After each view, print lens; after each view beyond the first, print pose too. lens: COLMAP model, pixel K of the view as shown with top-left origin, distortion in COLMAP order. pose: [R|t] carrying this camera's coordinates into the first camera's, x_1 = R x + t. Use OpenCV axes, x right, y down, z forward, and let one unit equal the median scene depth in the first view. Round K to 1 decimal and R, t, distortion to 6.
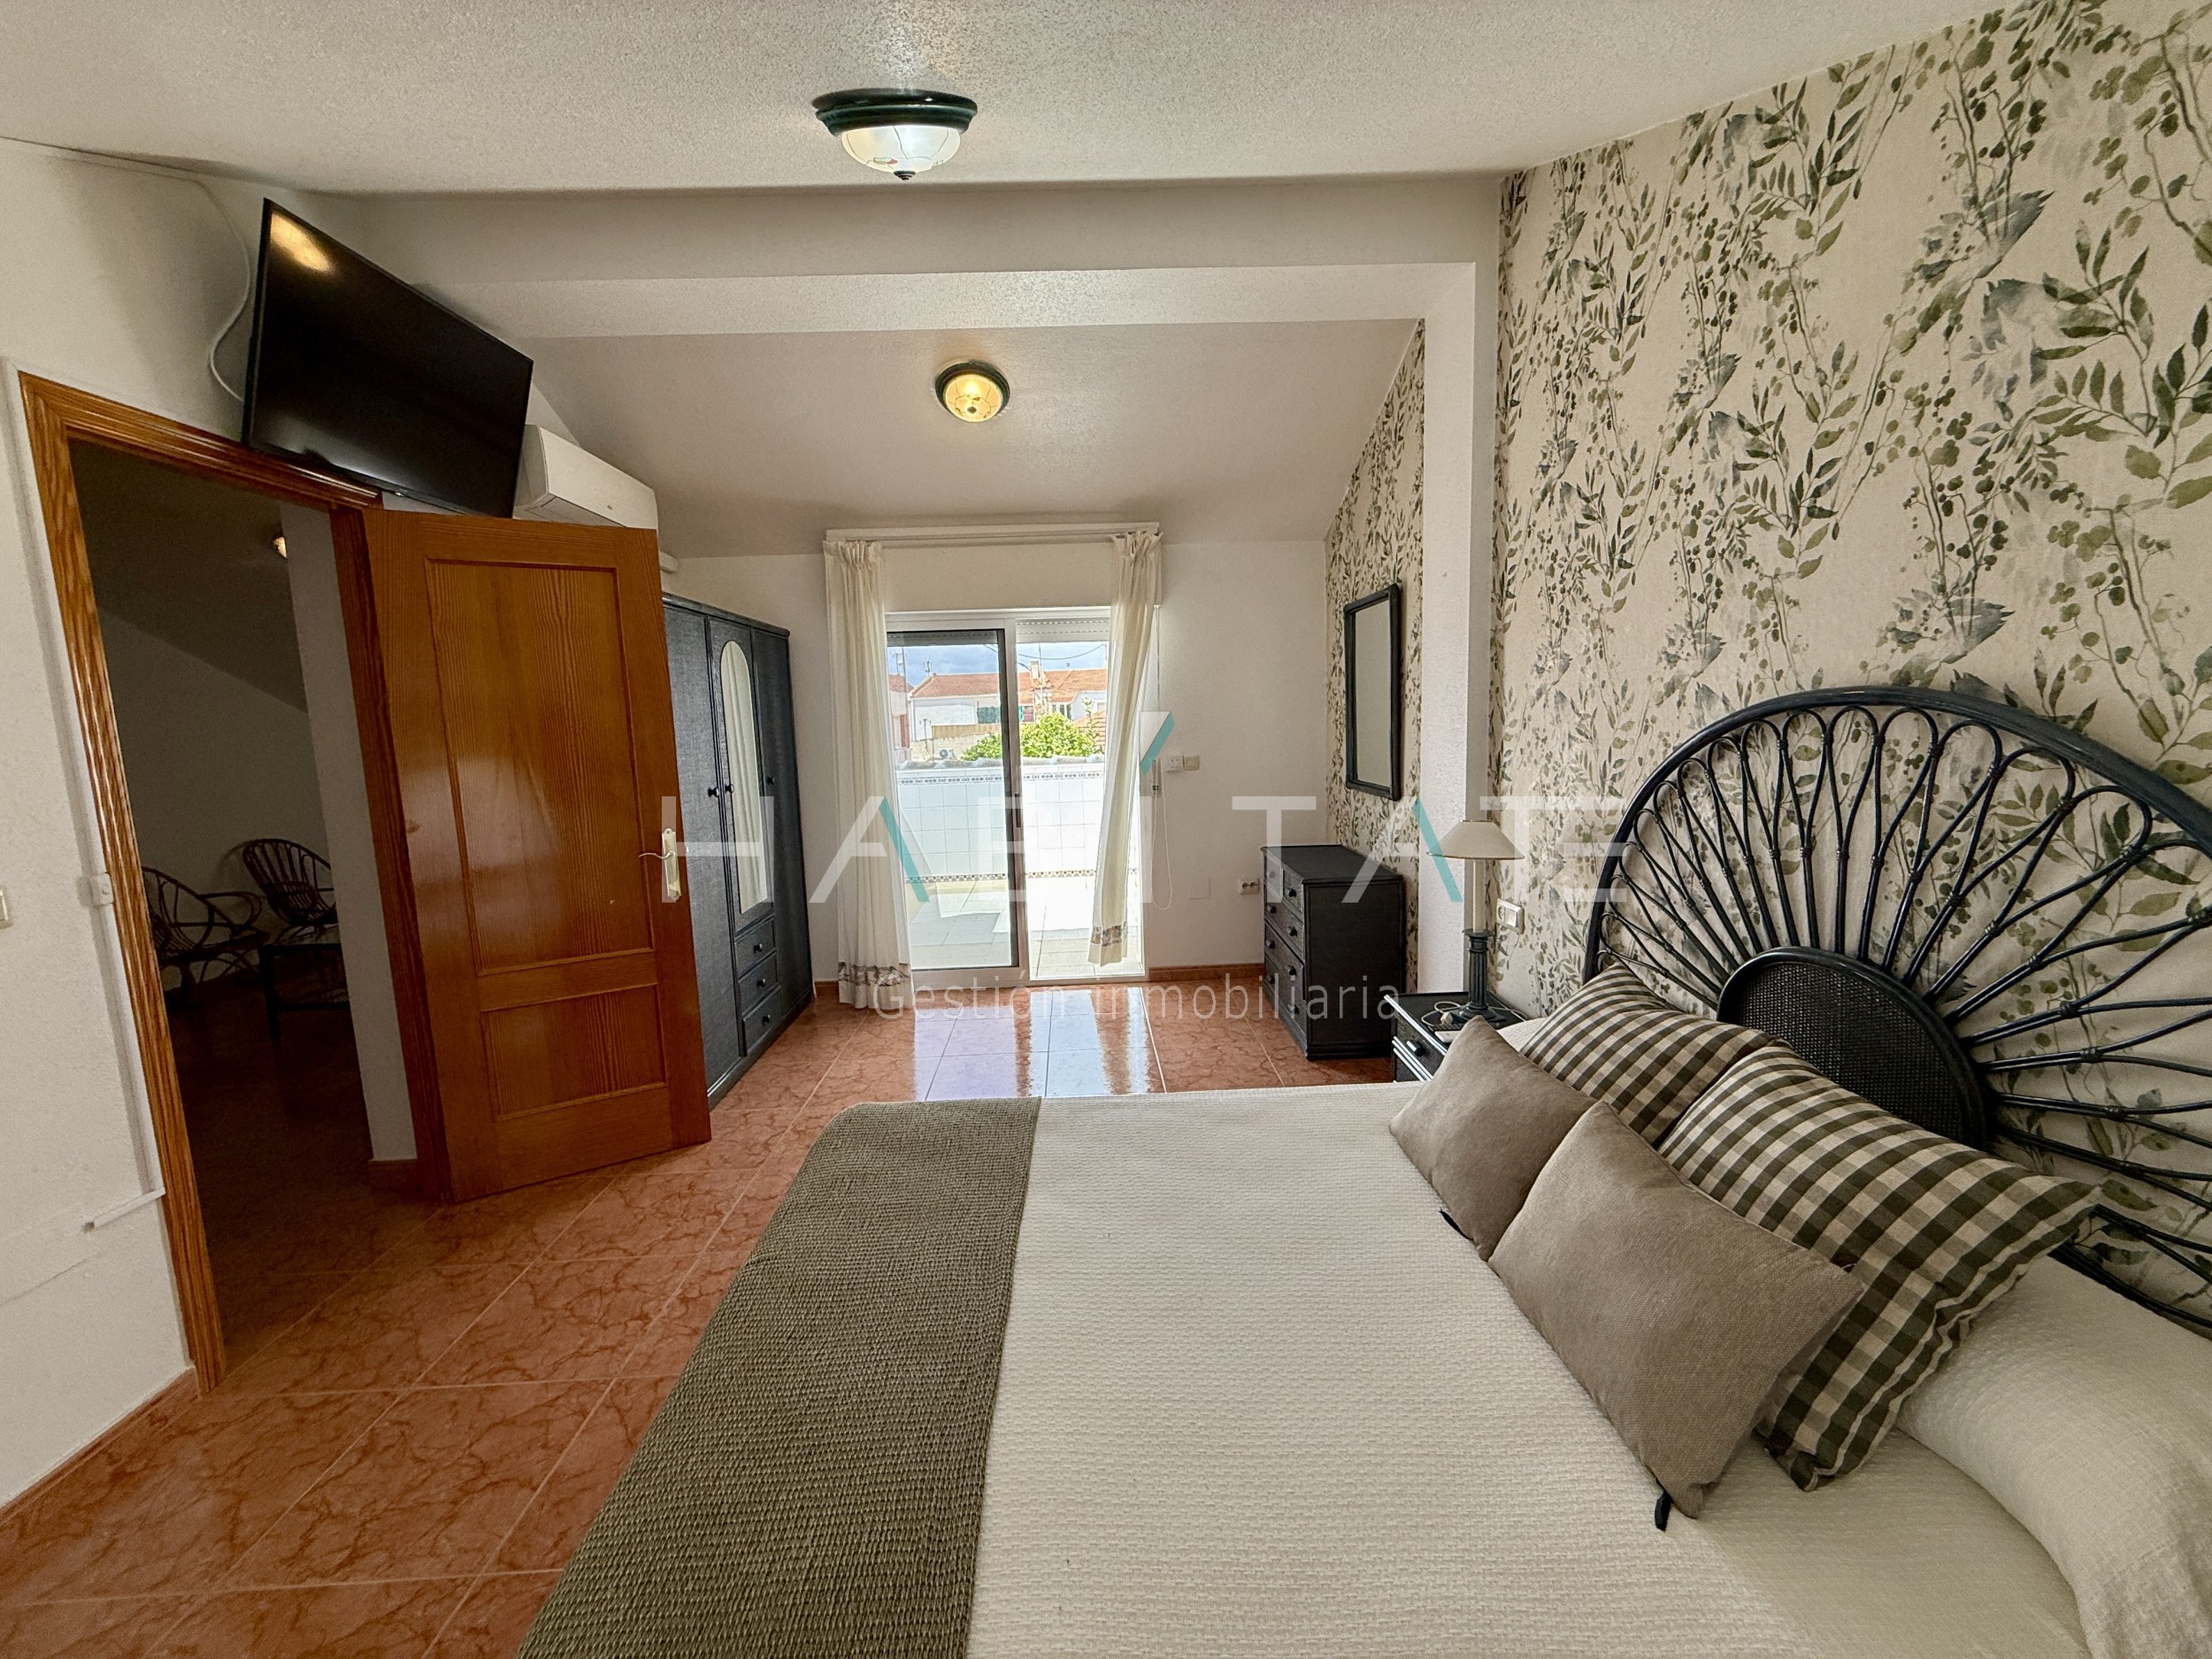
lens RADIAL K [[879.6, 0, 1101.5], [0, 879.6, 829.1], [0, 0, 1]] dist [-0.001361, 0.000411]
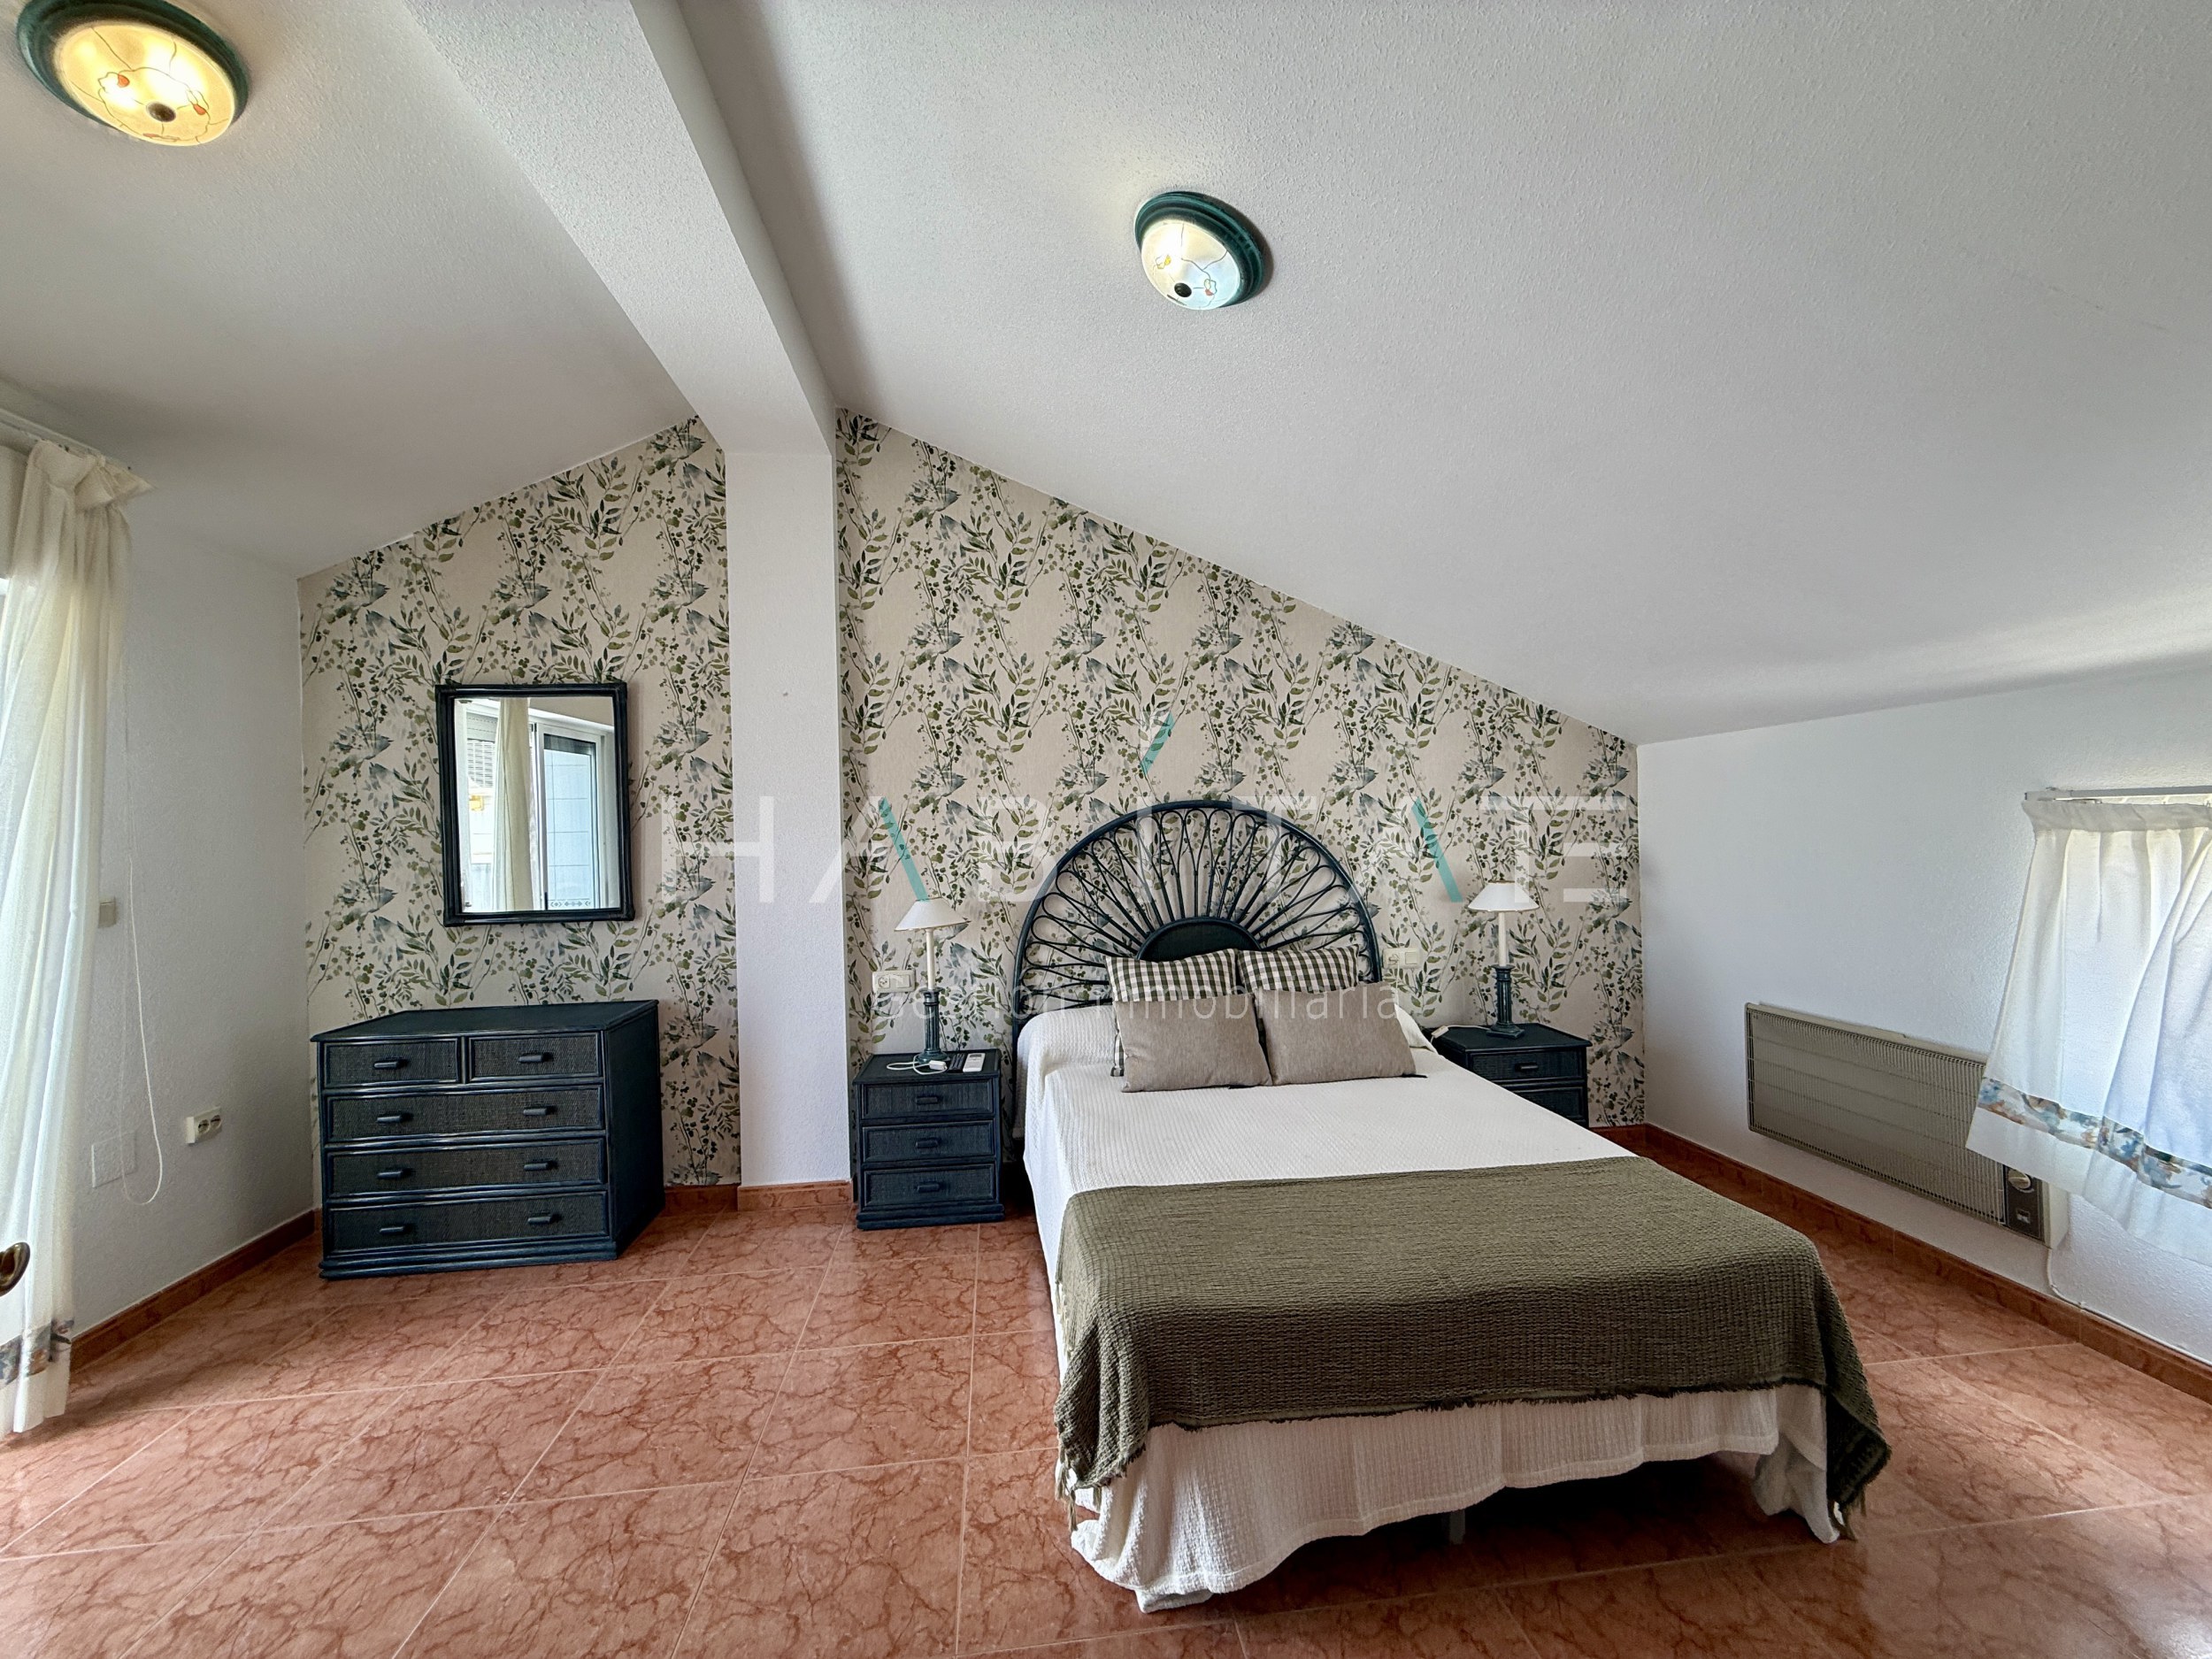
lens RADIAL K [[879.6, 0, 1101.5], [0, 879.6, 829.1], [0, 0, 1]] dist [-0.001361, 0.000411]
pose [[-0.058055, 0.033324, 0.997757, -1.344531], [0.151780, 0.988119, -0.024171, -0.061191], [-0.986708, 0.150036, -0.062423, 1.280391]]
